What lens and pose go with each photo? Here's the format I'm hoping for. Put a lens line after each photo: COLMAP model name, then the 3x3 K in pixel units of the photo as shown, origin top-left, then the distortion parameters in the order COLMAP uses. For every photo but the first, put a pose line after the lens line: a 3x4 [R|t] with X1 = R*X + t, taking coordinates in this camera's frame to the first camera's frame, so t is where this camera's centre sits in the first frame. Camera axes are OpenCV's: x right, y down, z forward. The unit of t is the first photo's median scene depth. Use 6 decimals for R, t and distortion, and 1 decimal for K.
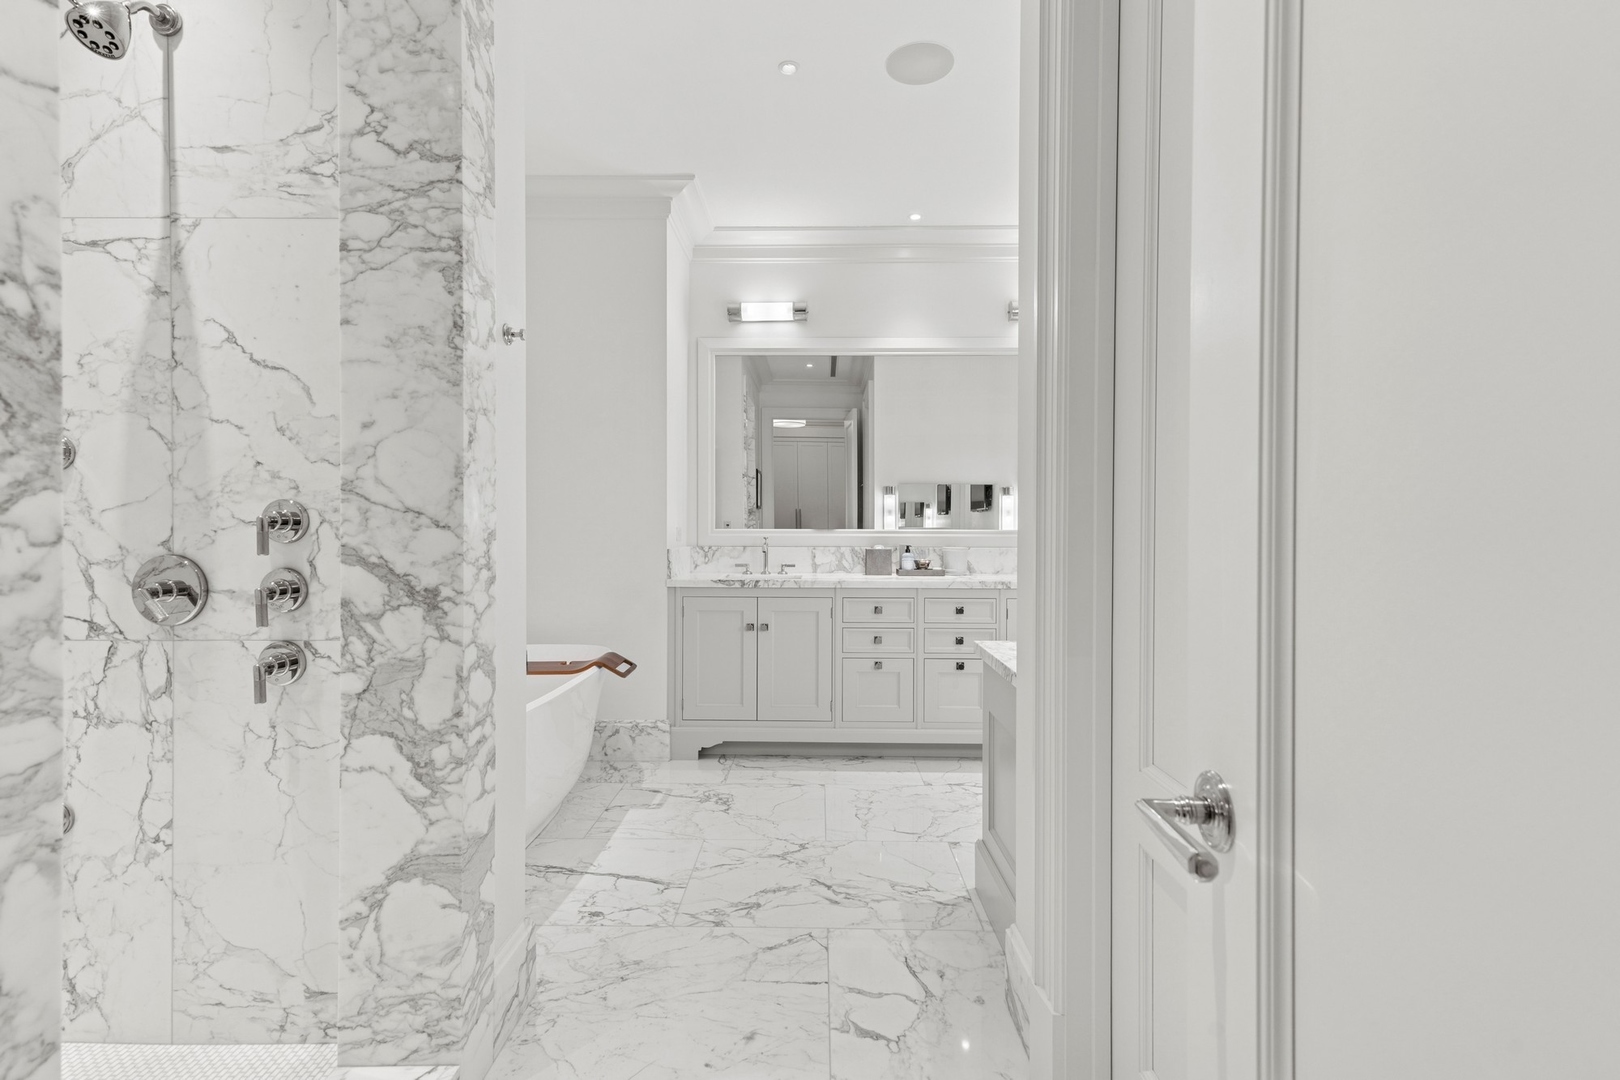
lens RADIAL K [[738.2, 0, 819.4], [0, 738.2, 537.9], [0, 0, 1]] dist [0.015651, -0.001960]
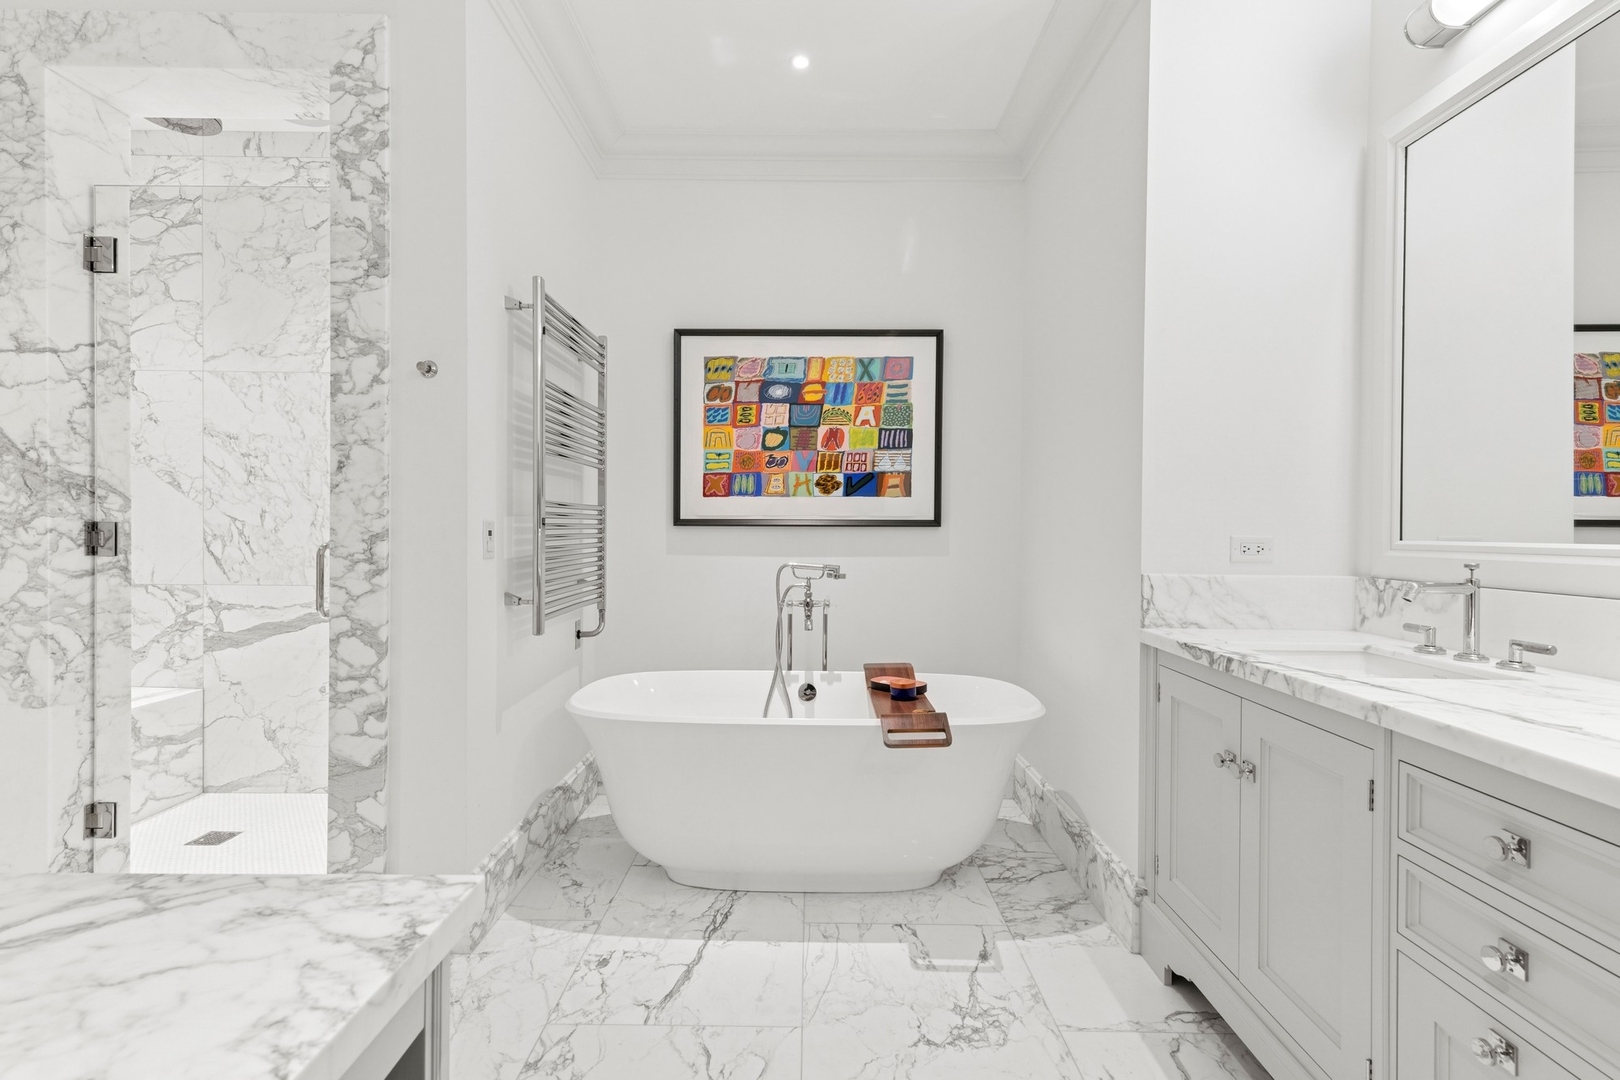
lens RADIAL K [[738.2, 0, 810.5], [0, 738.2, 536.4], [0, 0, 1]] dist [0.015651, -0.001960]
pose [[-0.004755, 0.009262, -0.999946, 0.352004], [-0.020496, 0.999746, 0.009358, -0.013396], [0.999779, 0.020540, -0.004564, 0.741059]]
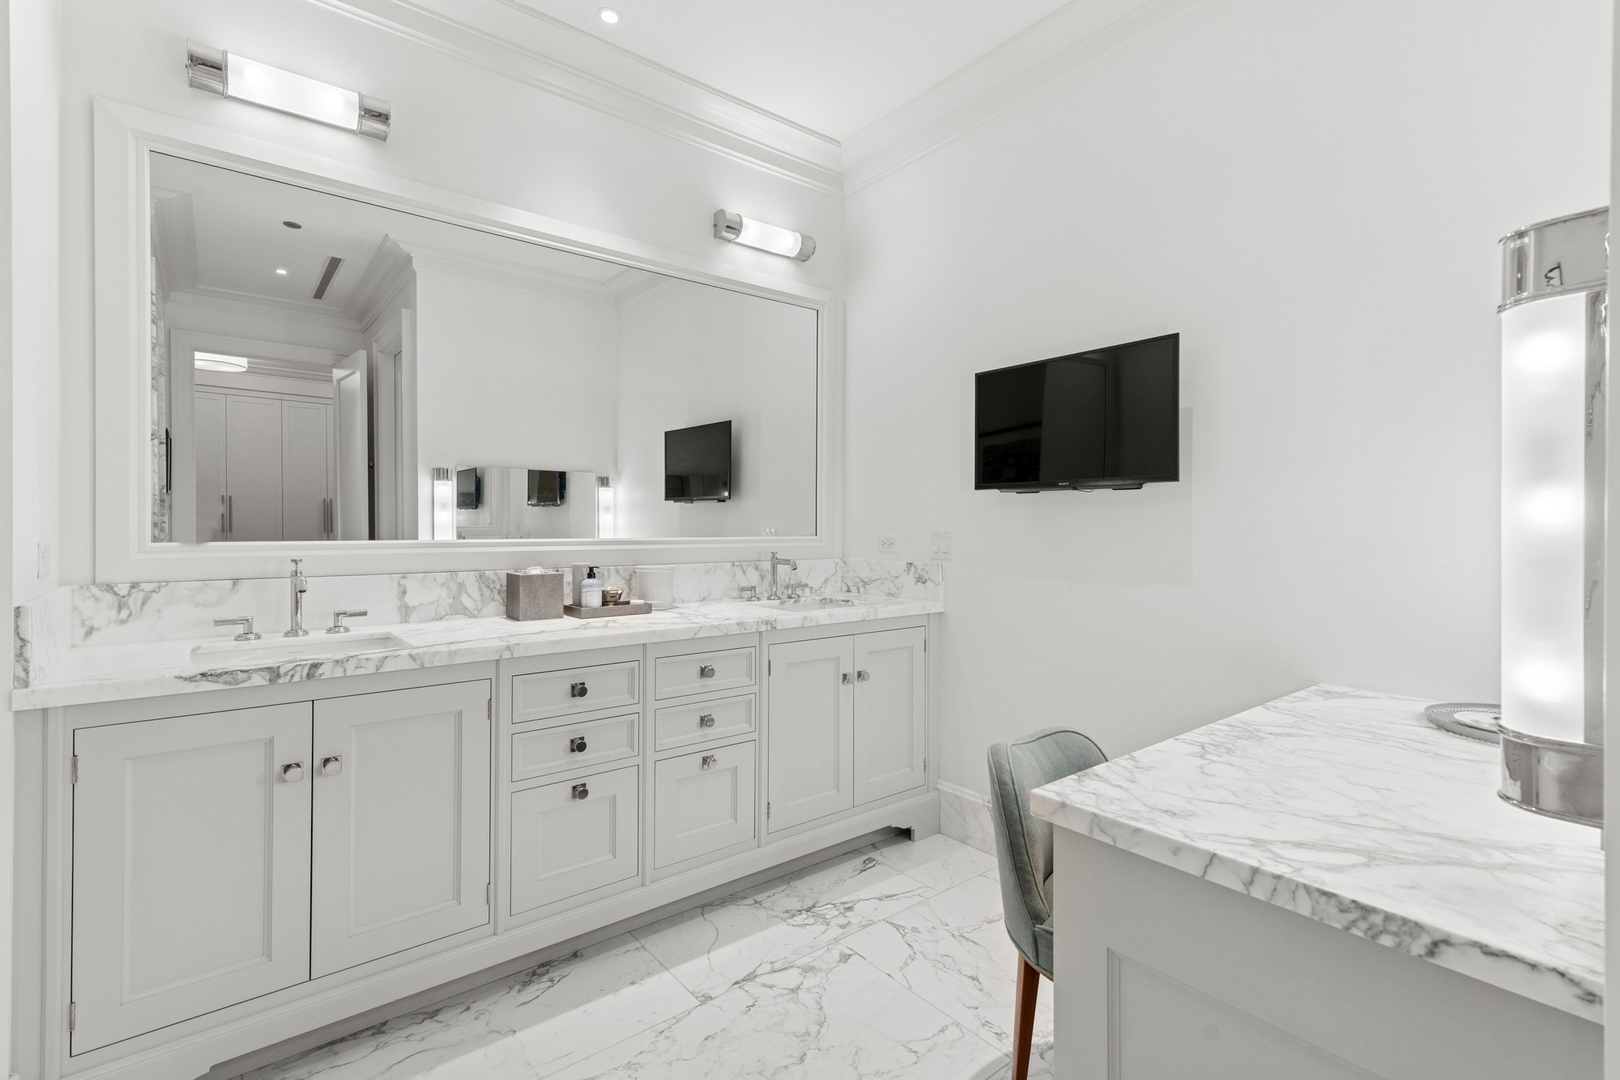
lens RADIAL K [[738.2, 0, 805.2], [0, 738.2, 526.9], [0, 0, 1]] dist [0.015651, -0.001960]
pose [[0.778088, -0.002723, 0.628149, -0.133289], [0.006770, 0.999969, -0.004052, -0.019948], [-0.628119, 0.007406, 0.778082, 0.463070]]
